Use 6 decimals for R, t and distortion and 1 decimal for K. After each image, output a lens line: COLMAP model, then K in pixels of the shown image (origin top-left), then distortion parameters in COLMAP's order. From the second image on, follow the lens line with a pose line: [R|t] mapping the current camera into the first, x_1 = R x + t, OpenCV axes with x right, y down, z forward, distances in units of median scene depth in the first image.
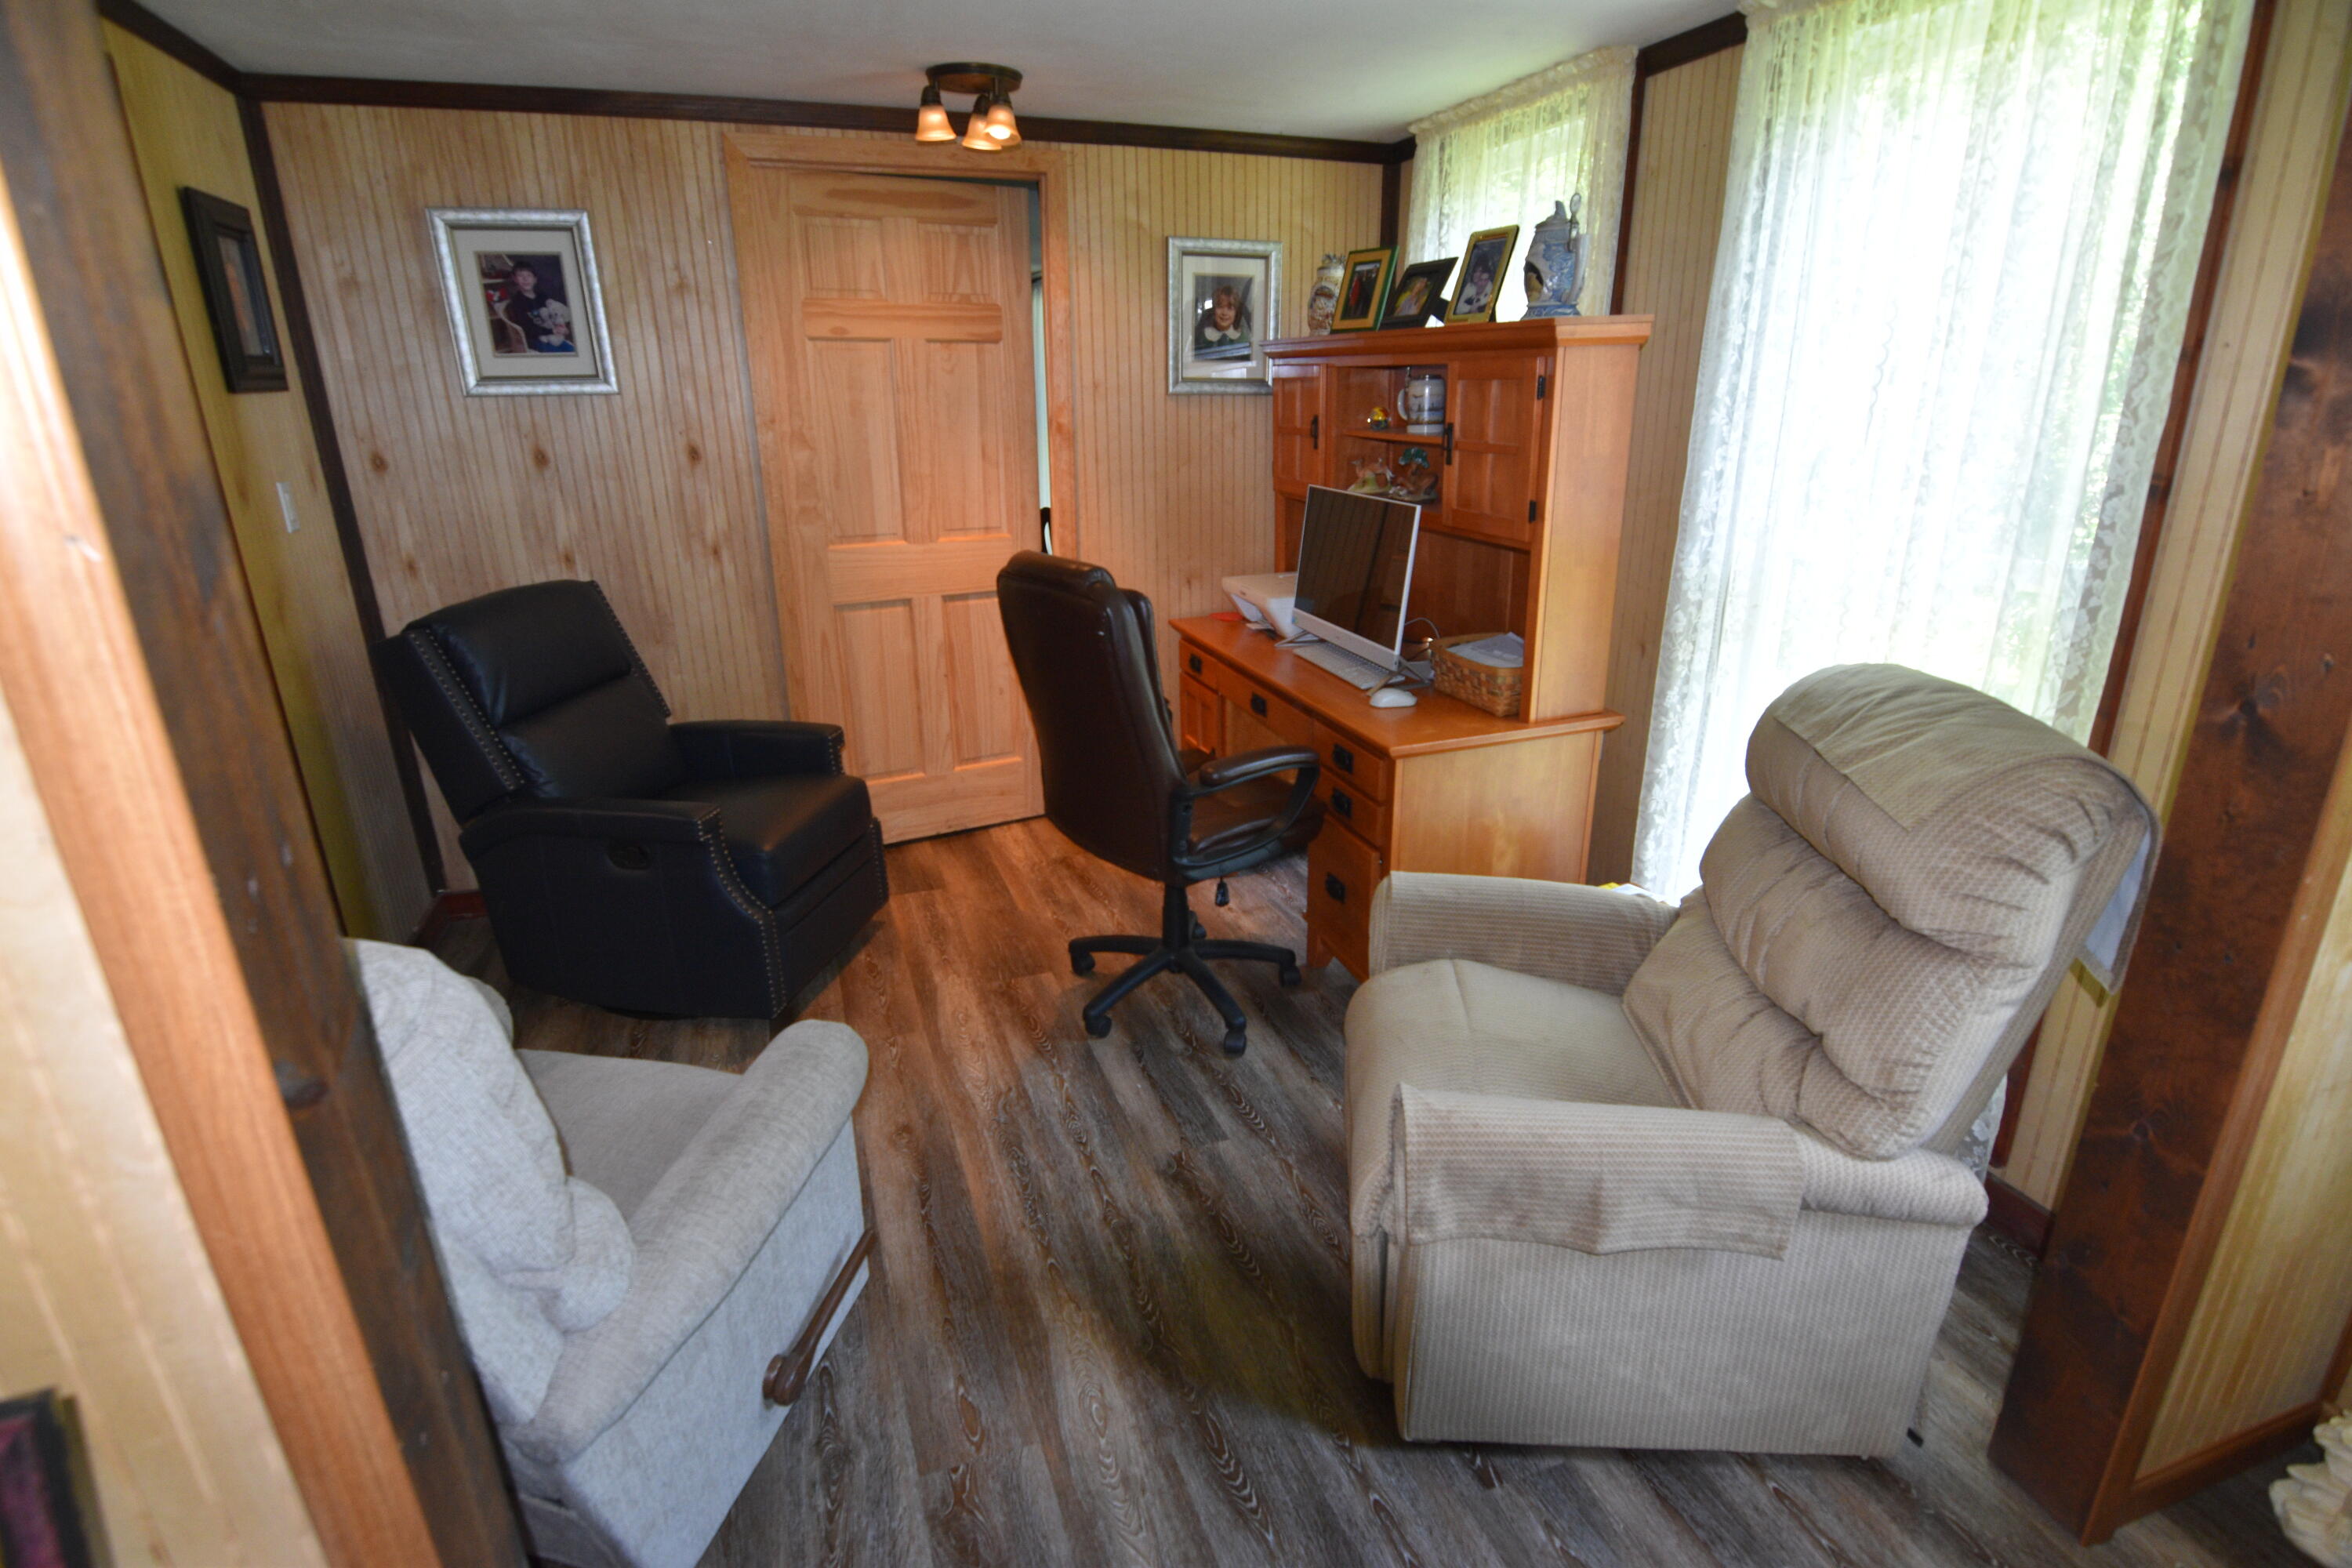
lens RADIAL K [[1109.6, 0, 1177.9], [0, 1109.6, 775.9], [0, 0, 1]] dist [-0.012891, -0.002483]
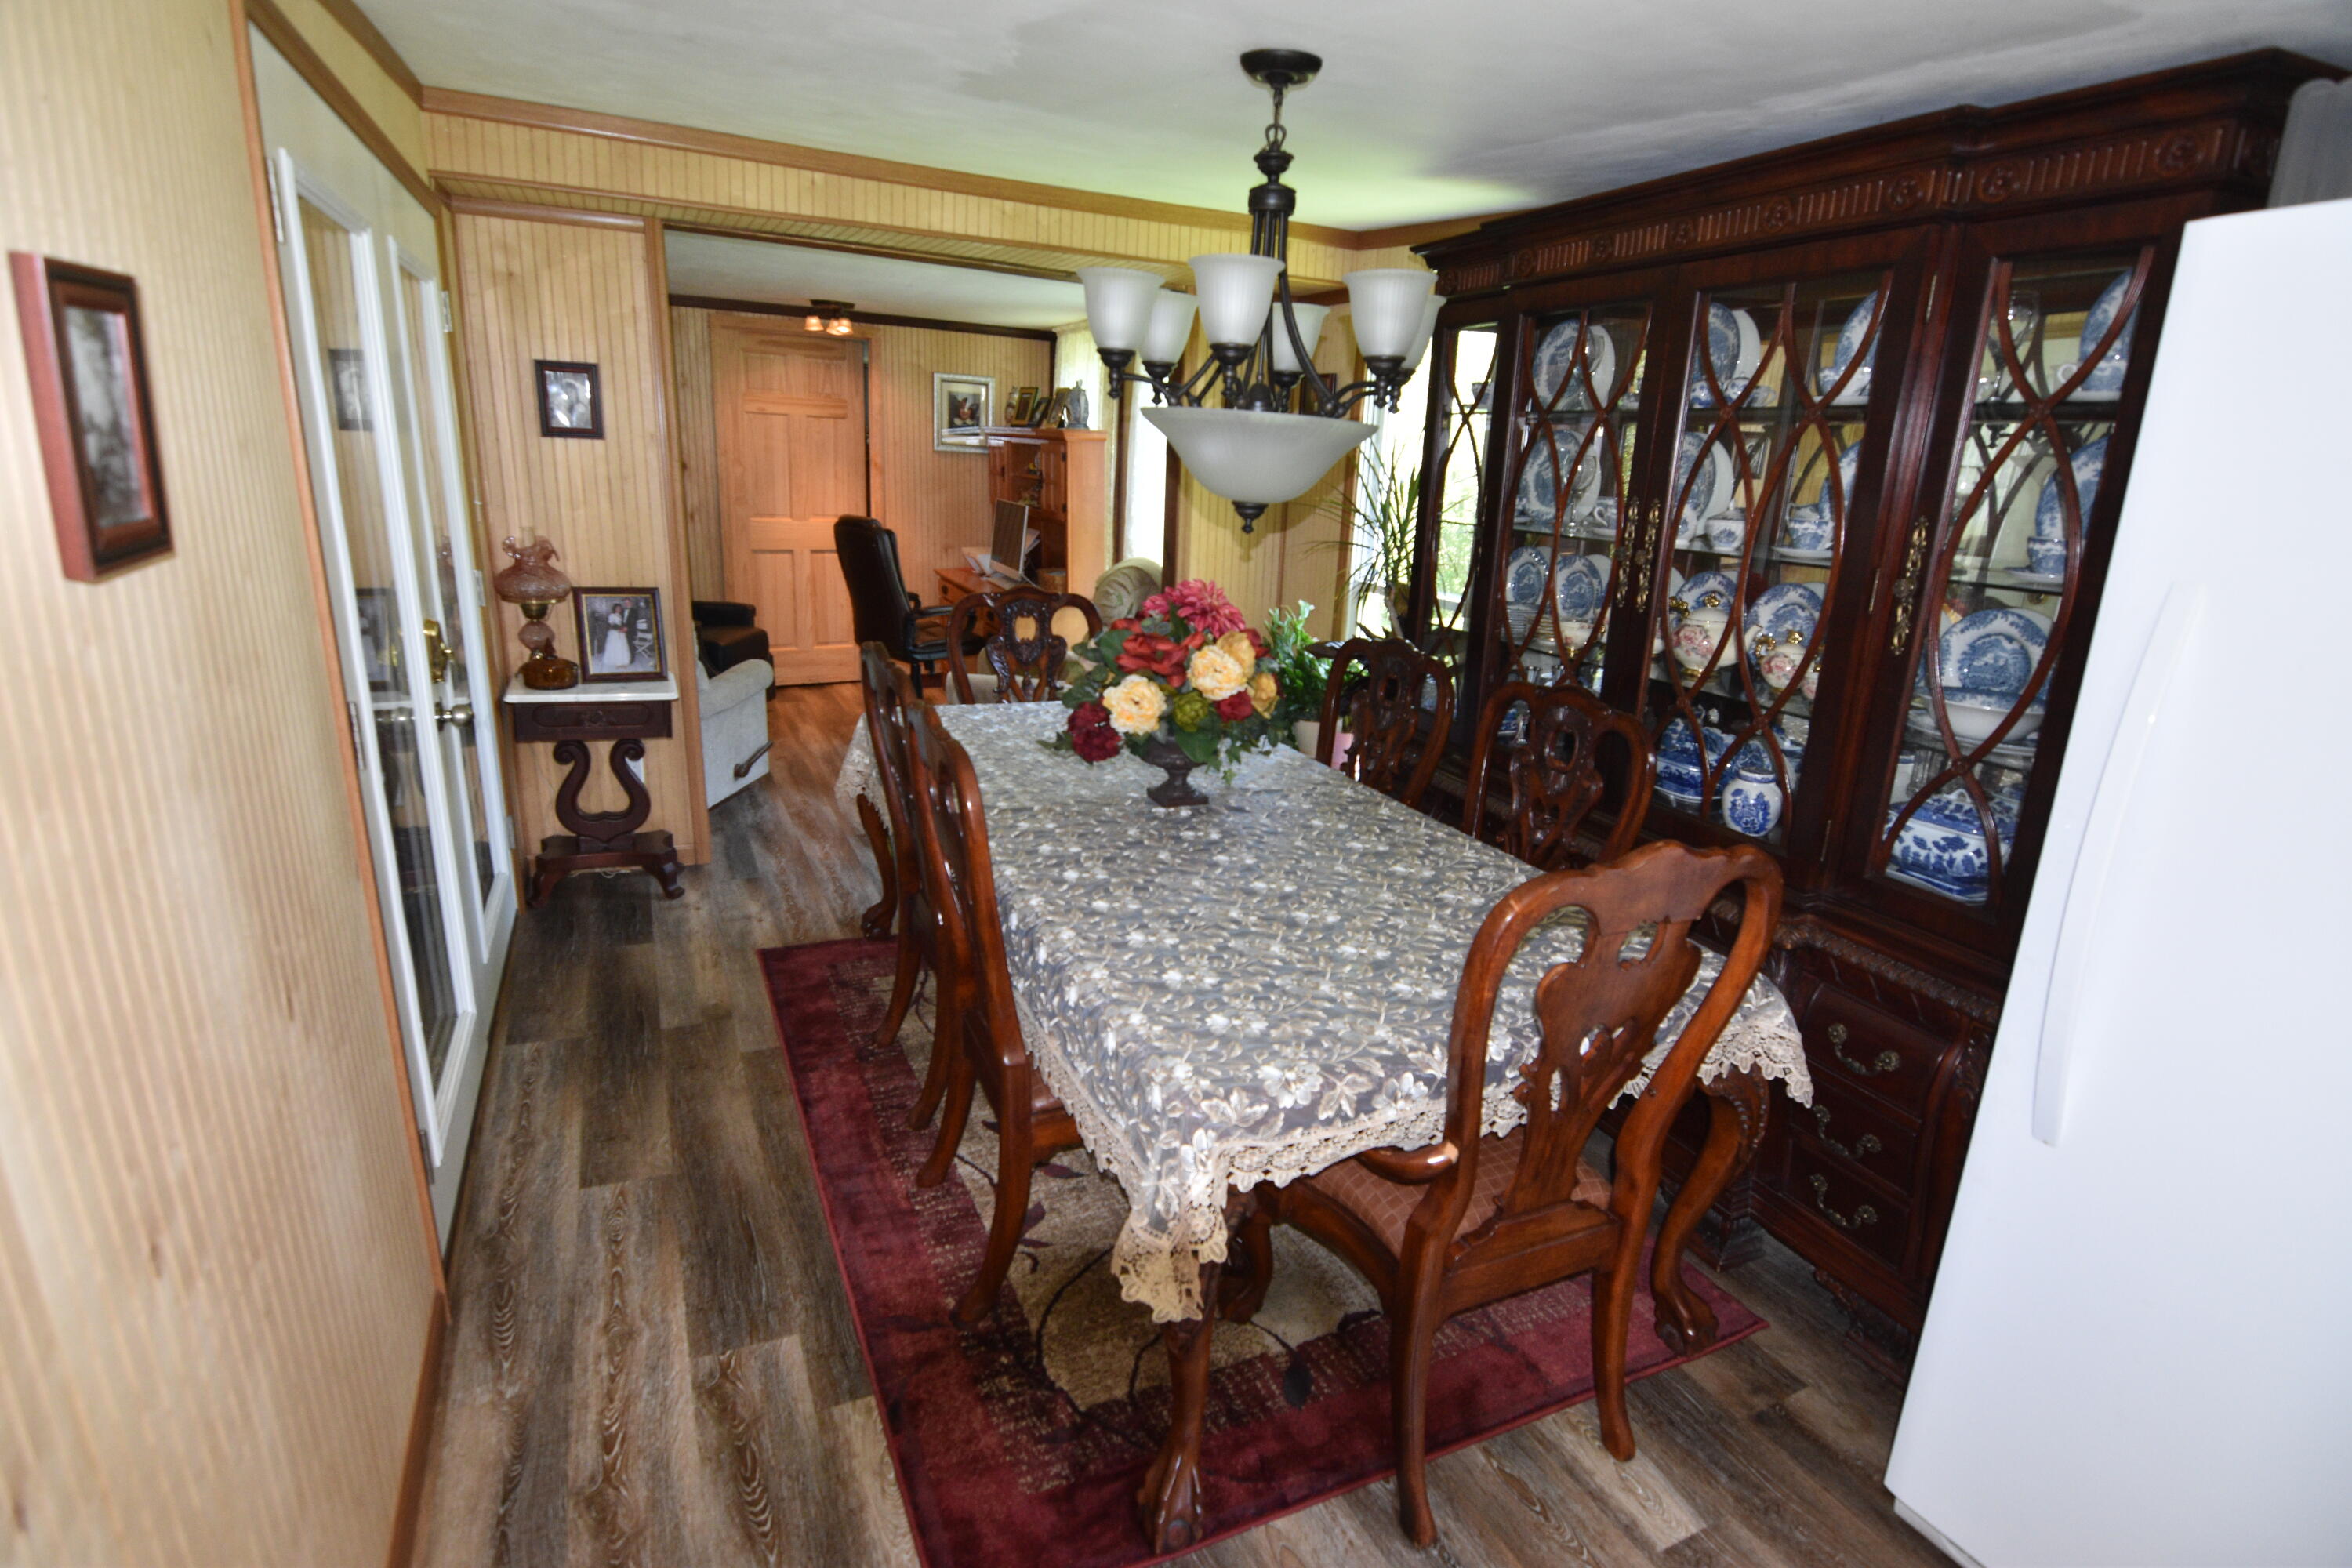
lens RADIAL K [[1109.6, 0, 1174.7], [0, 1109.6, 784.2], [0, 0, 1]] dist [-0.012891, -0.002483]
pose [[0.993965, 0.027893, 0.106095, 0.227685], [-0.023588, 0.998855, -0.041624, 0.319550], [-0.107134, 0.038870, 0.993484, -0.978508]]
